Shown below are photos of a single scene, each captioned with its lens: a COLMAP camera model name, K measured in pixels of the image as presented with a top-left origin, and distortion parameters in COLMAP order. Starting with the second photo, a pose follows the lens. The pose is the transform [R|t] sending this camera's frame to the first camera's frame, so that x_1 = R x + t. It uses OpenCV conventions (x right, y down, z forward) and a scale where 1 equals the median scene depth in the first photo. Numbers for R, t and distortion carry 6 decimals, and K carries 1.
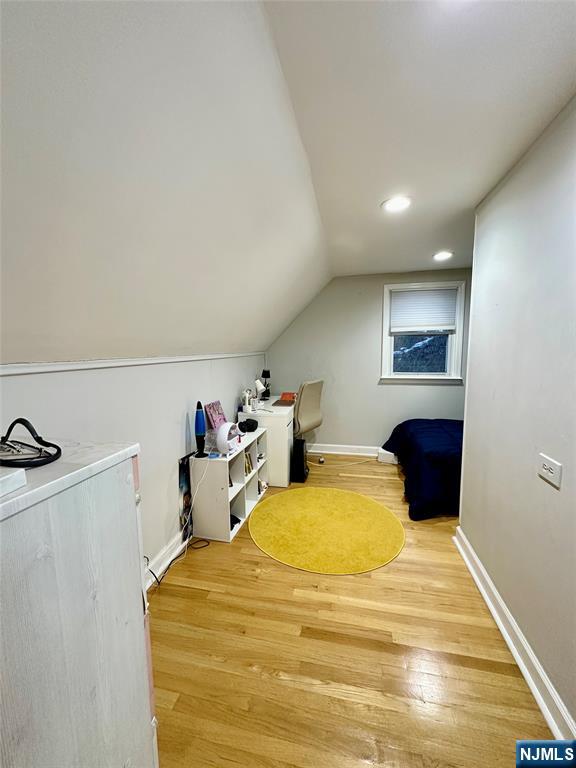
lens RADIAL K [[305.8, 0, 288.7], [0, 305.8, 384.4], [0, 0, 1]] dist [0.000220, -0.000109]
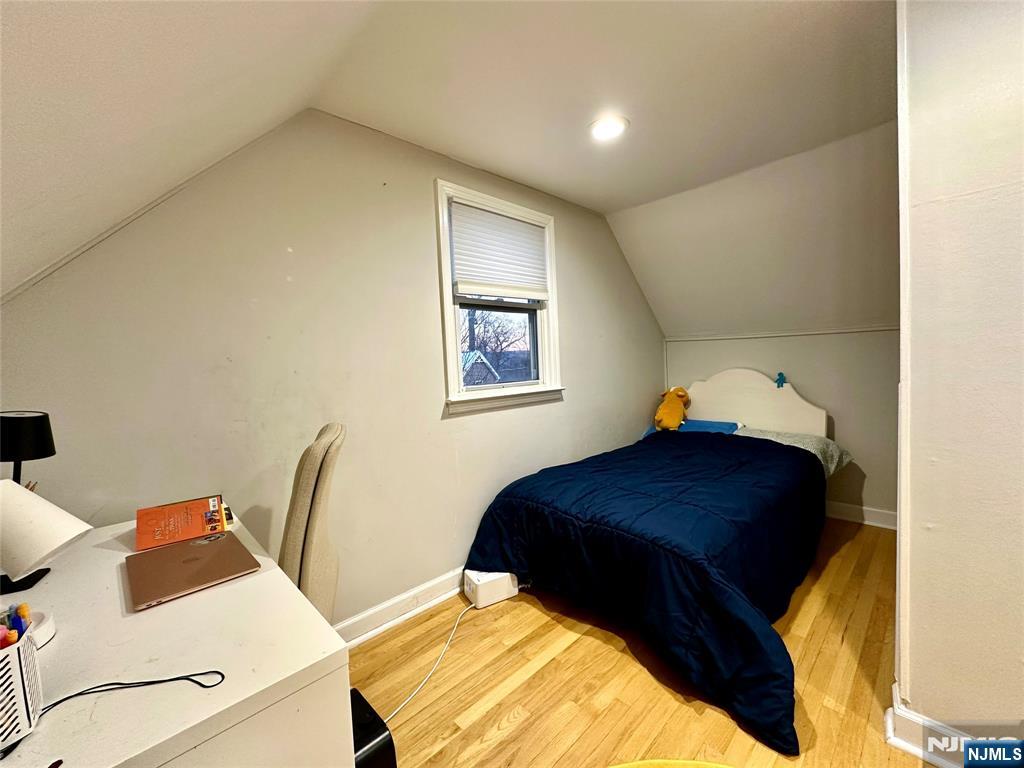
lens RADIAL K [[407.7, 0, 512.0], [0, 407.7, 382.7], [0, 0, 1]] dist [0.000220, -0.000109]
pose [[0.564845, -0.055787, 0.823309, -0.106274], [0.137631, 0.990106, -0.027336, -0.019831], [-0.813638, 0.128754, 0.566935, 0.636979]]
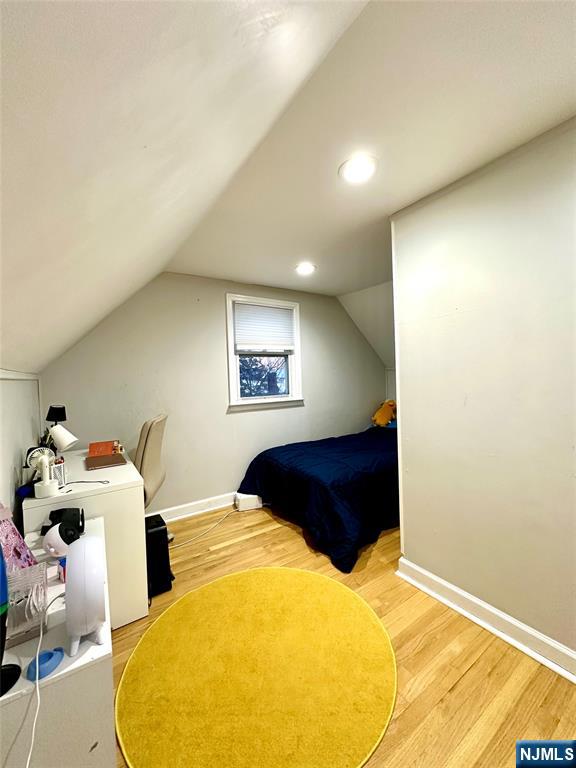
lens RADIAL K [[305.8, 0, 288.5], [0, 305.8, 382.5], [0, 0, 1]] dist [0.000220, -0.000109]
pose [[0.699233, -0.025934, 0.714423, -0.173937], [0.110155, 0.991316, -0.071827, -0.005501], [-0.706356, 0.128922, 0.696017, 0.329427]]
